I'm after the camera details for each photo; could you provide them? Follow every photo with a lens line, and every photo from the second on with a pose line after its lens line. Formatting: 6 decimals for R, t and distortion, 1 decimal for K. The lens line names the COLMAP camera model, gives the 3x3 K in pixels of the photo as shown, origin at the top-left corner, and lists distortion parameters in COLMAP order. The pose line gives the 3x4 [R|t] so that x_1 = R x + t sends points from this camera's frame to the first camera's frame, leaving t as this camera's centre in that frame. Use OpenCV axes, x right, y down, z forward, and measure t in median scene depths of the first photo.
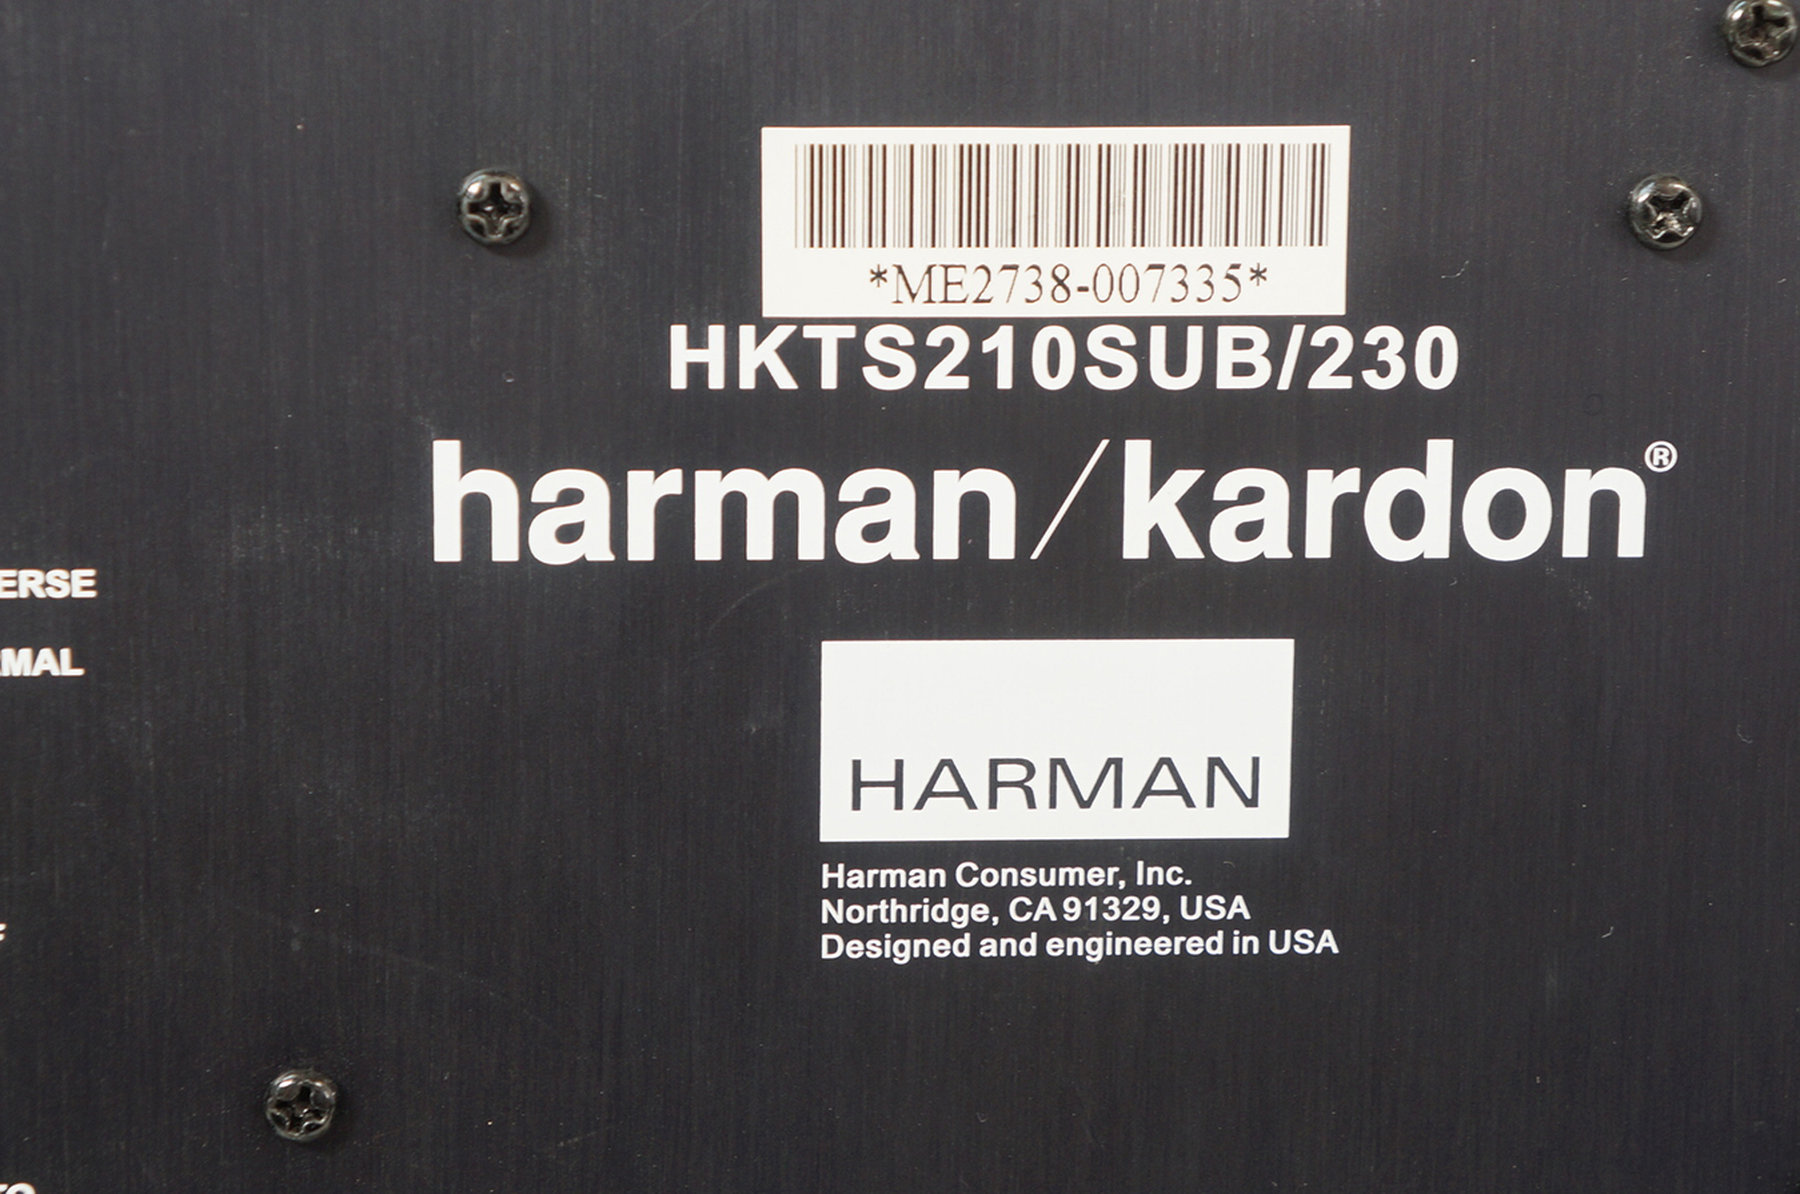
lens RADIAL K [[3136.4, 0, 977.8], [0, 3136.4, 605.6], [0, 0, 1]] dist [0.260735, 0.000000]
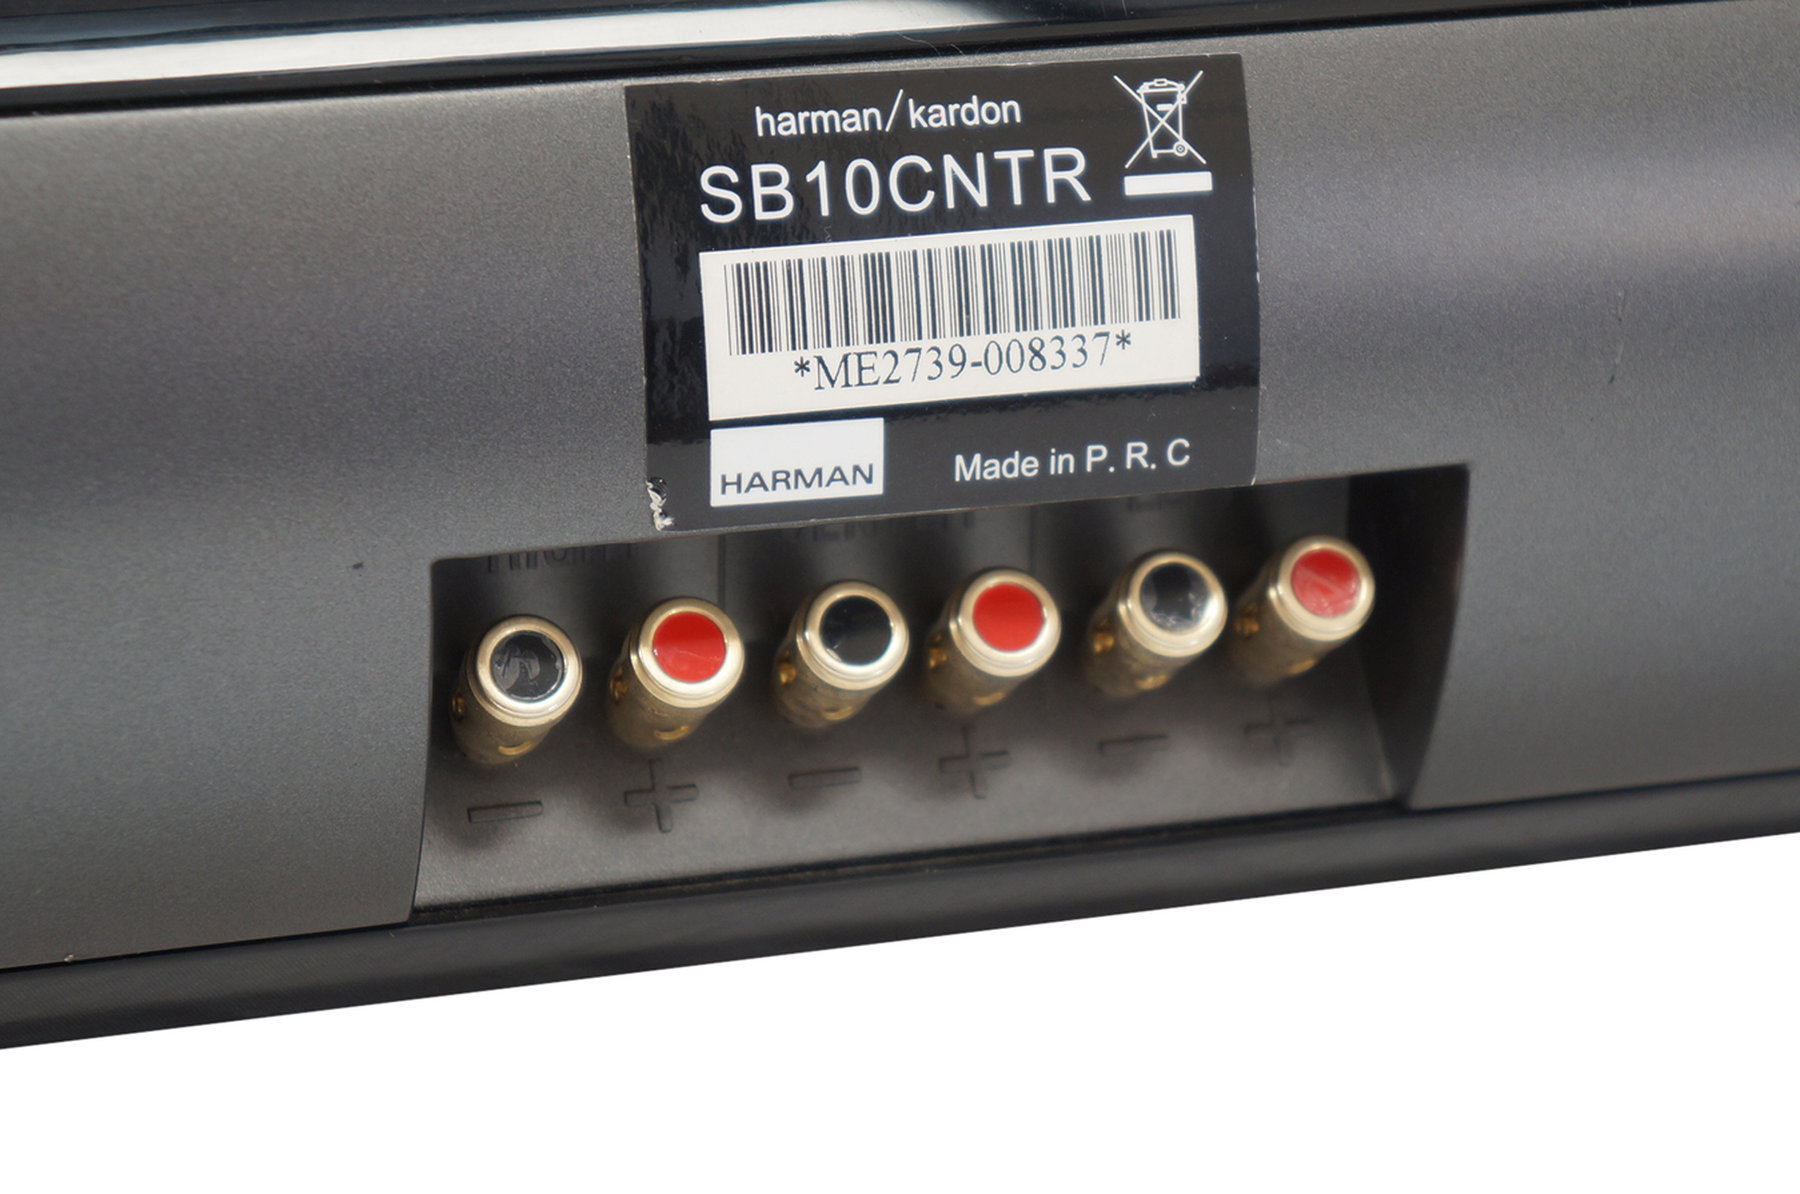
lens RADIAL K [[4231.5, 0, 898.9], [0, 4231.5, 597.2], [0, 0, 1]] dist [-0.063878, 0.000000]
pose [[0.997501, -0.070649, -0.000456, -0.001016], [0.070230, 0.992241, -0.102593, 0.146435], [0.007701, 0.102305, 0.994723, -0.570014]]
